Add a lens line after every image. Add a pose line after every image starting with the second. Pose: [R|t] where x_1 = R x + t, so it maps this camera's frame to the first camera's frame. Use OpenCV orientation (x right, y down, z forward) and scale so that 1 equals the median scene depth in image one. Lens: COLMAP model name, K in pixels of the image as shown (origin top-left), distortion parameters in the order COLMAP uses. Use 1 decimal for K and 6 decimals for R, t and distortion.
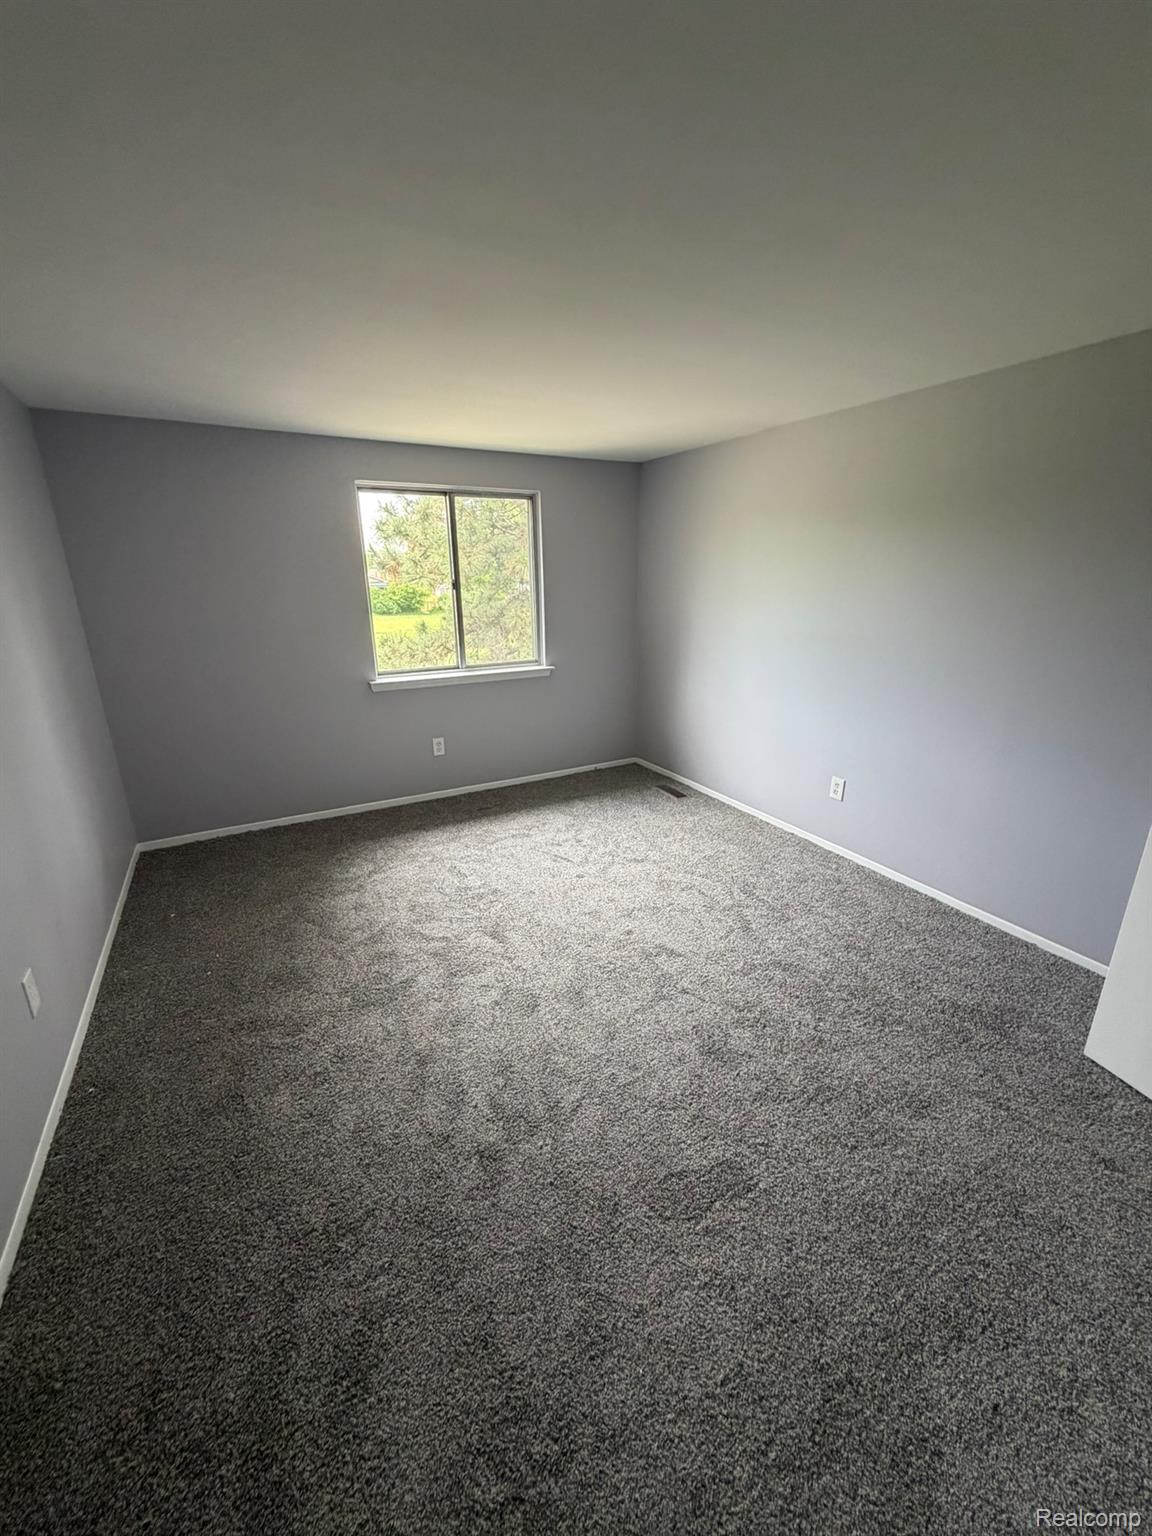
lens RADIAL K [[611.8, 0, 572.9], [0, 611.8, 761.7], [0, 0, 1]] dist [-0.002554, 0.000978]
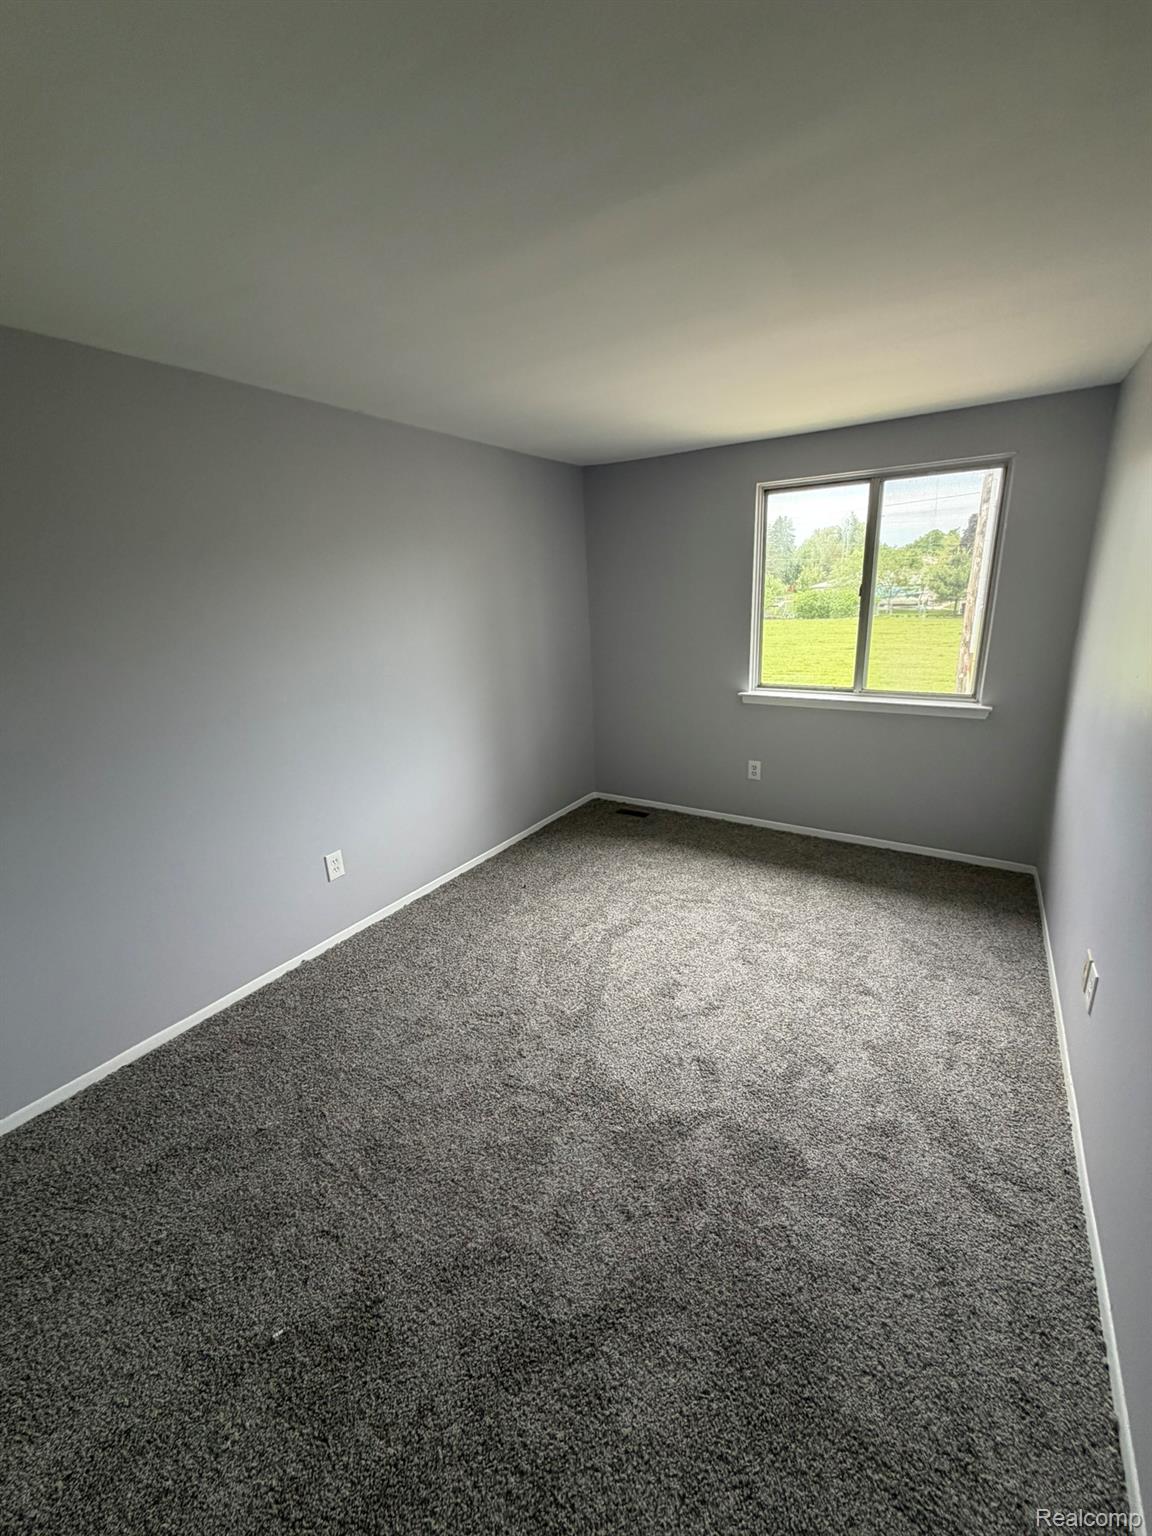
lens RADIAL K [[611.8, 0, 575.4], [0, 611.8, 773.2], [0, 0, 1]] dist [-0.002554, 0.000978]
pose [[0.462060, 0.234503, -0.855283, 0.429635], [-0.237844, 0.961844, 0.135227, -0.079676], [0.854360, 0.140941, 0.500205, 0.324420]]
